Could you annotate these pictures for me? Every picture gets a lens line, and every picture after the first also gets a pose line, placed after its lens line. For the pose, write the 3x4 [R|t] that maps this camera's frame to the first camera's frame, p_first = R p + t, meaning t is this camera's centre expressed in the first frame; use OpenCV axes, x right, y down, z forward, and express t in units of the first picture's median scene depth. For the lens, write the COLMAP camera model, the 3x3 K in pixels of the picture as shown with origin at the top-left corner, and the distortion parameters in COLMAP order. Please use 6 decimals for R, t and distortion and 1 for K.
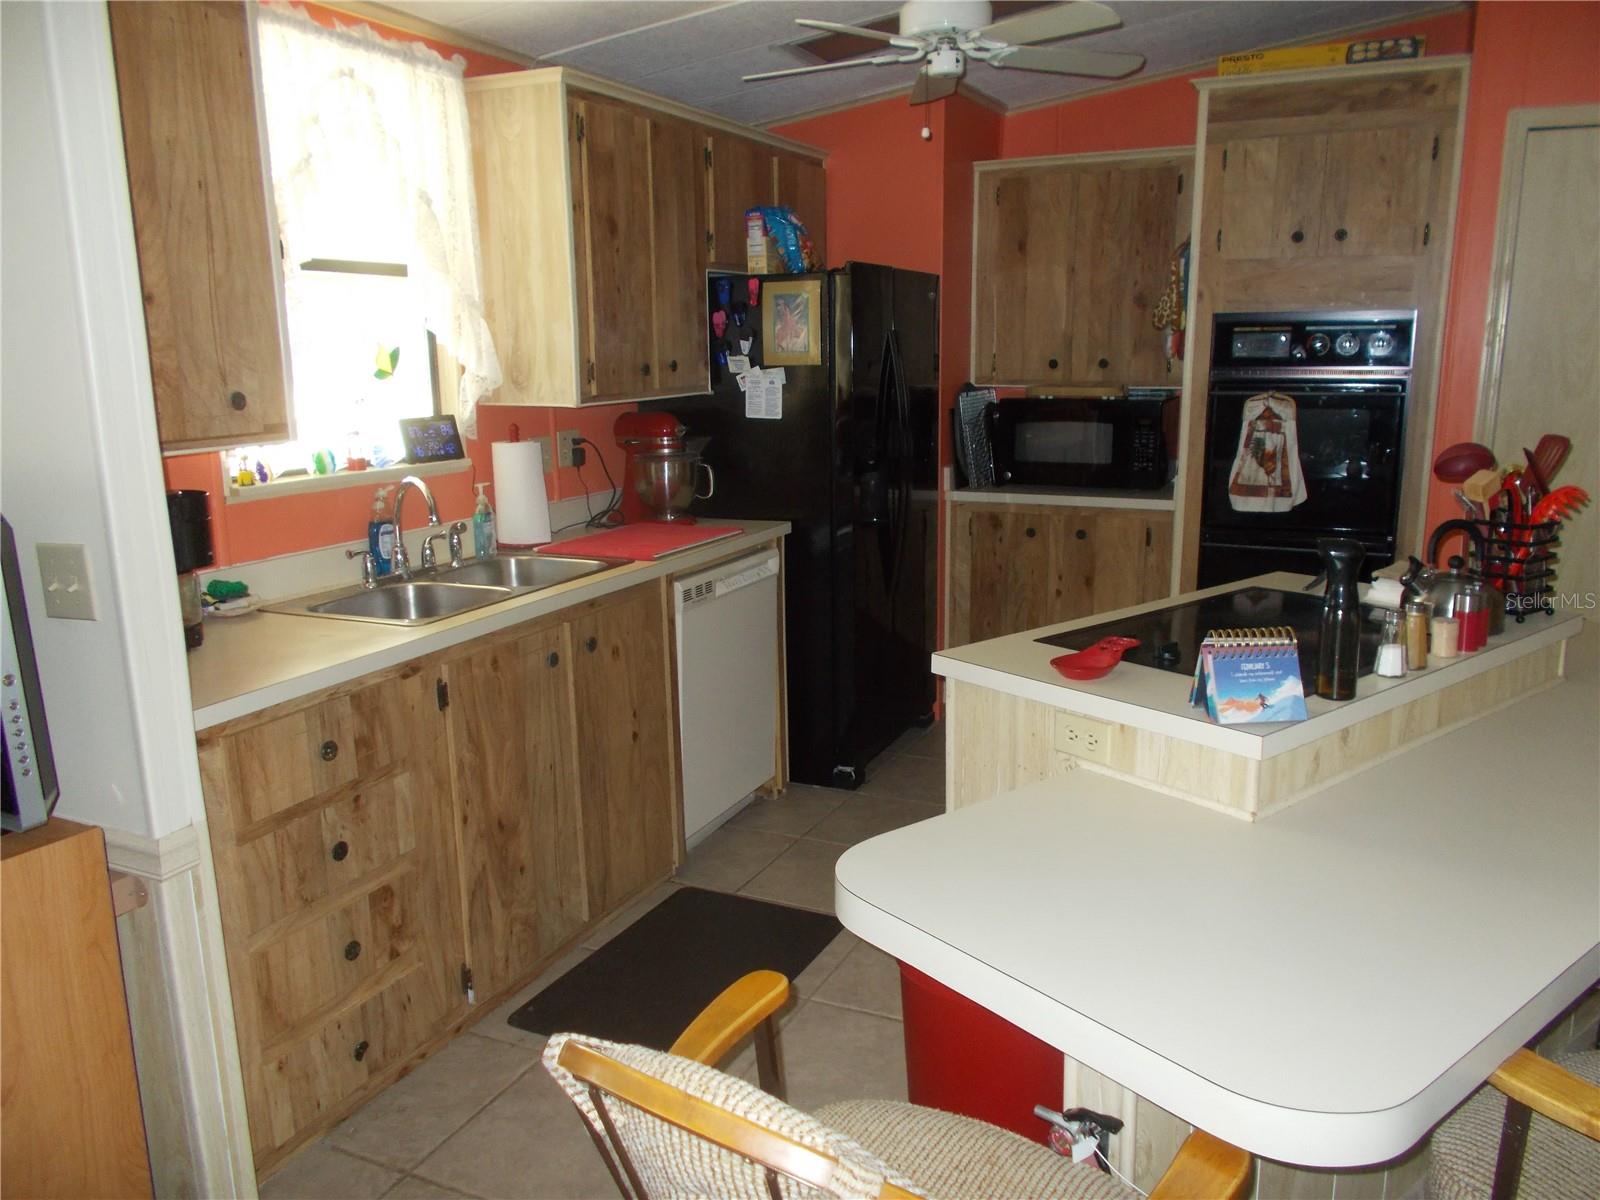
lens RADIAL K [[1212.9, 0, 816.2], [0, 1212.9, 610.5], [0, 0, 1]] dist [-0.001723, -0.003411]
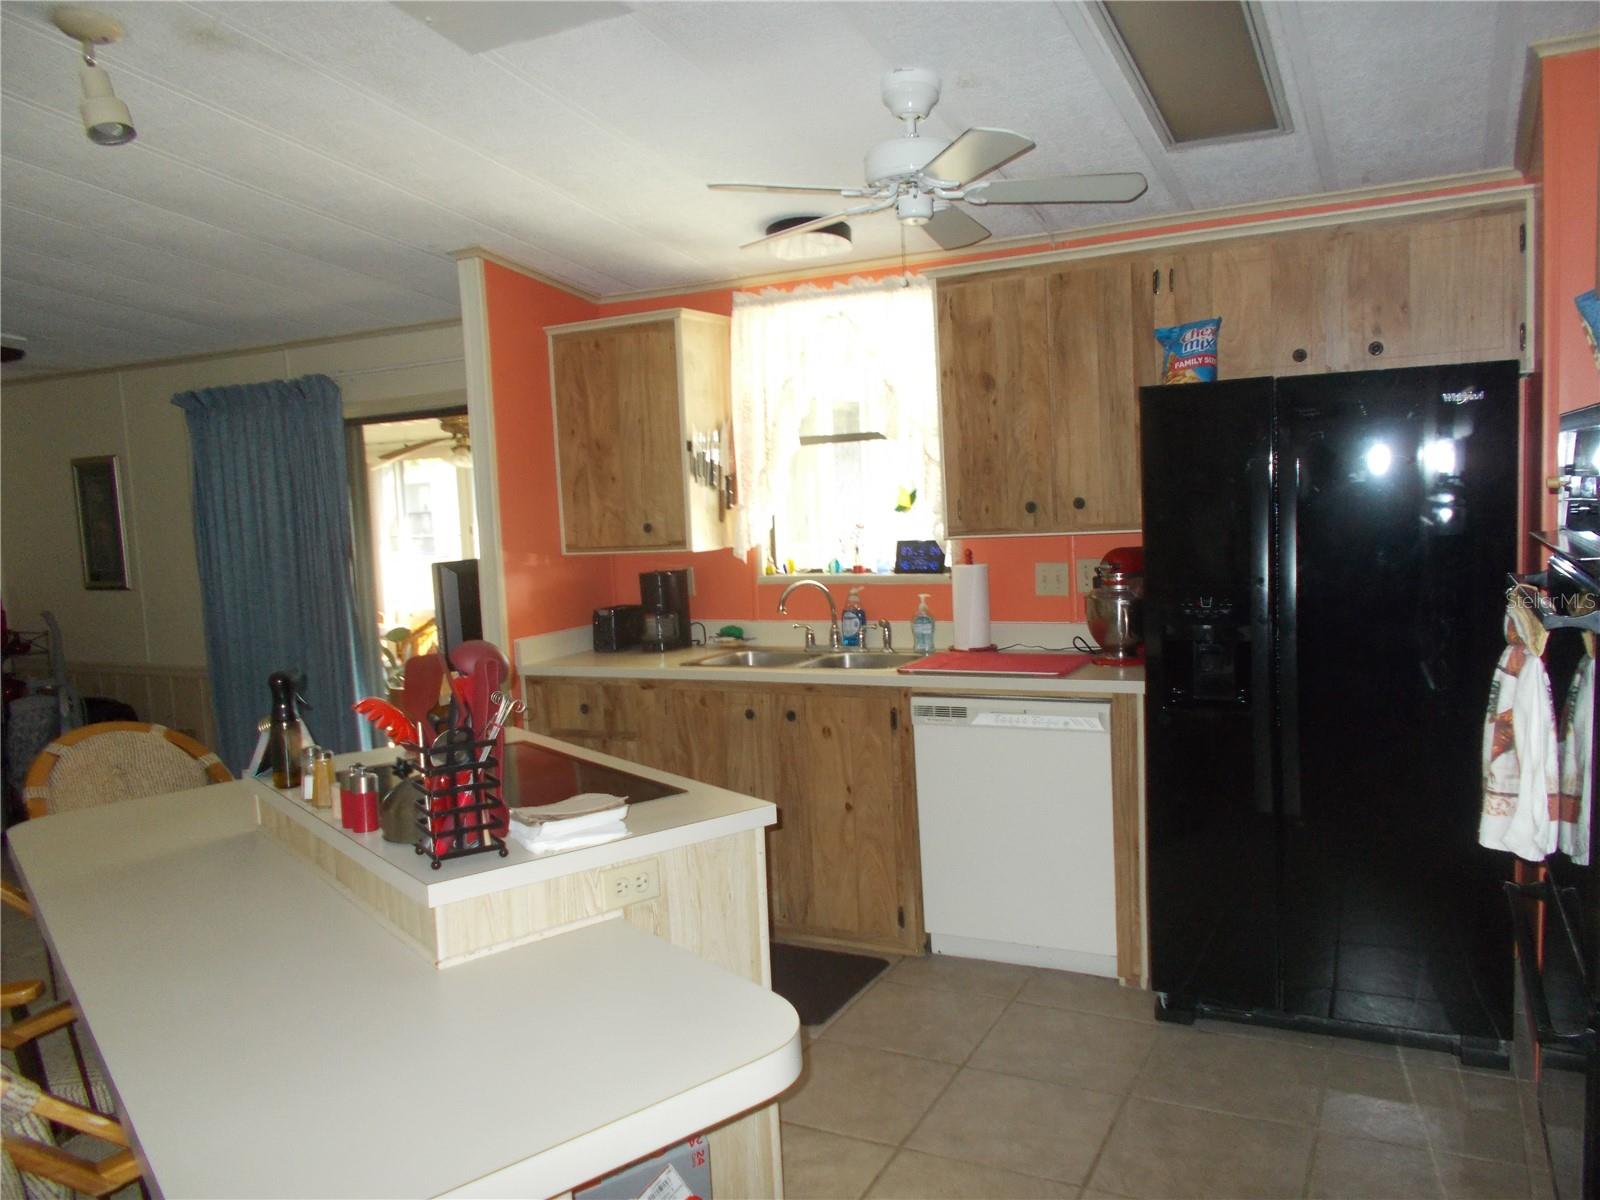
lens RADIAL K [[1212.9, 0, 809.4], [0, 1212.9, 589.0], [0, 0, 1]] dist [-0.001723, -0.003411]
pose [[-0.031819, 0.092896, -0.995167, 0.845288], [-0.168127, 0.980986, 0.096947, -0.180695], [0.985252, 0.170400, -0.015595, 0.764007]]
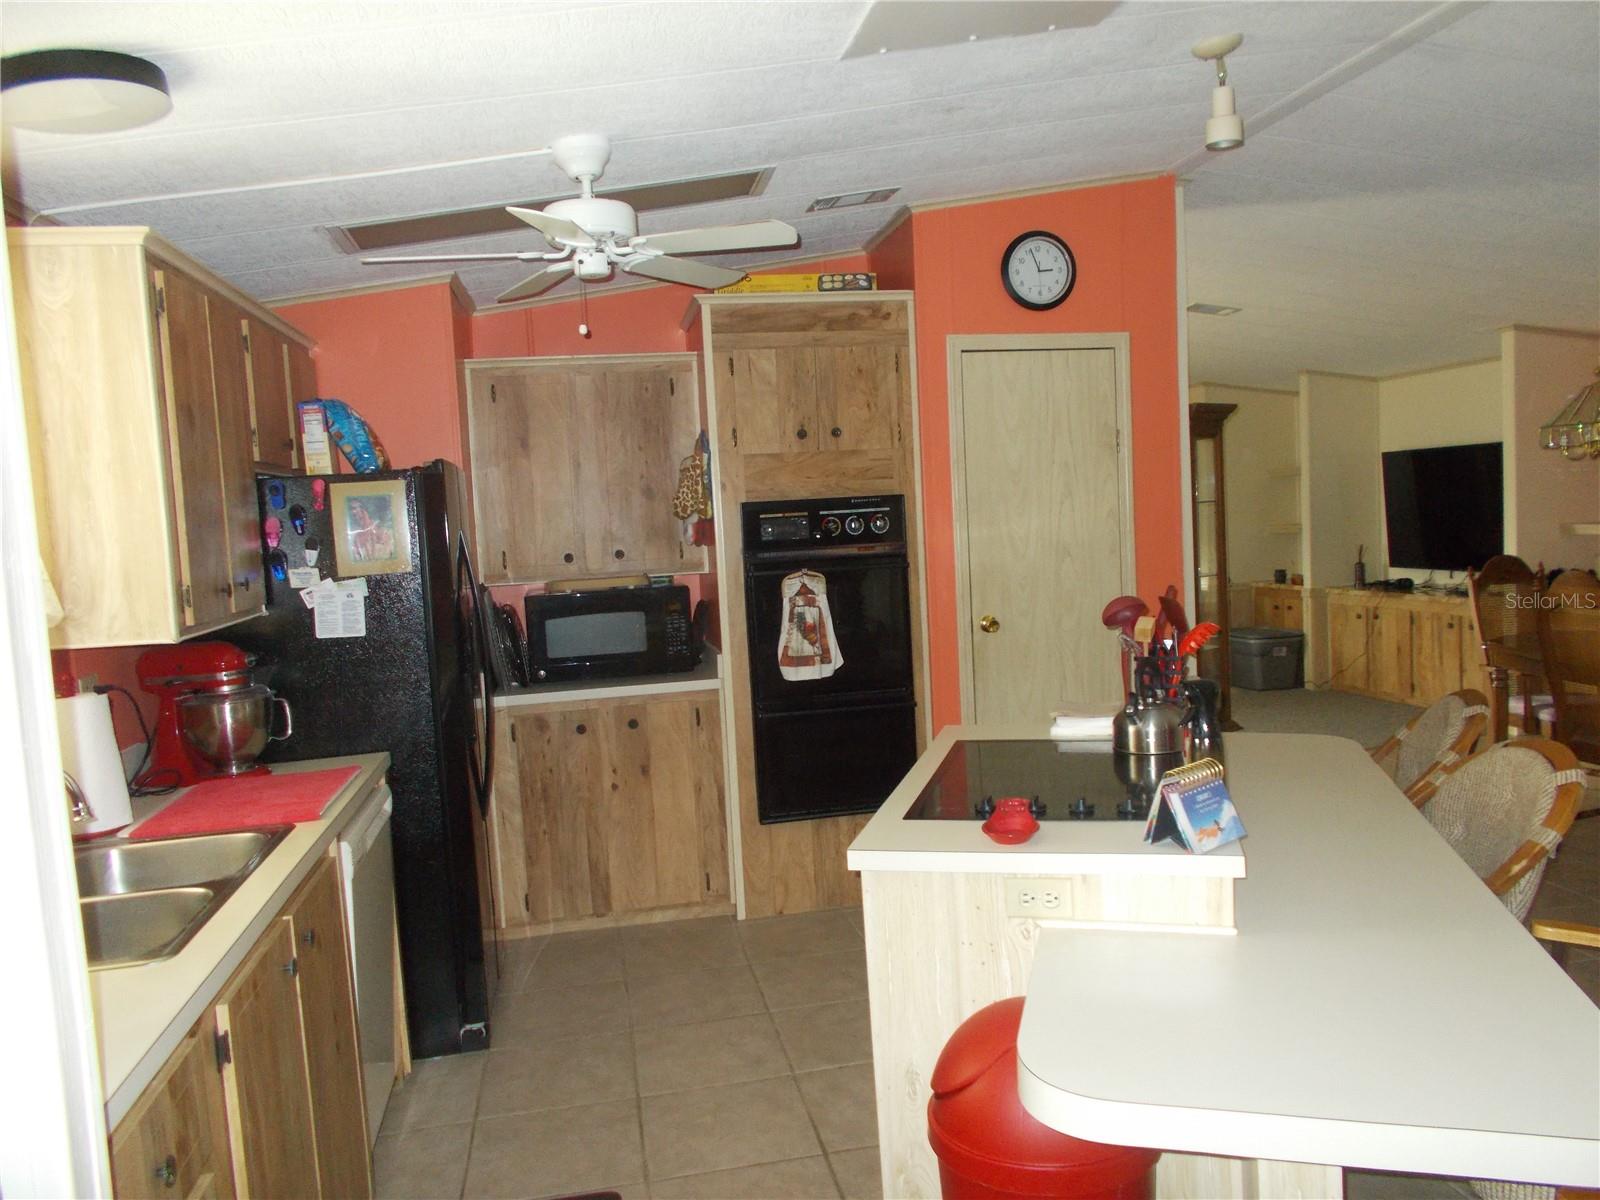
lens RADIAL K [[1212.9, 0, 810.2], [0, 1212.9, 608.0], [0, 0, 1]] dist [-0.001723, -0.003411]
pose [[0.809336, -0.080634, 0.581784, -0.272957], [0.170929, 0.979994, -0.101959, -0.034711], [-0.561924, 0.181963, 0.806927, 0.118812]]
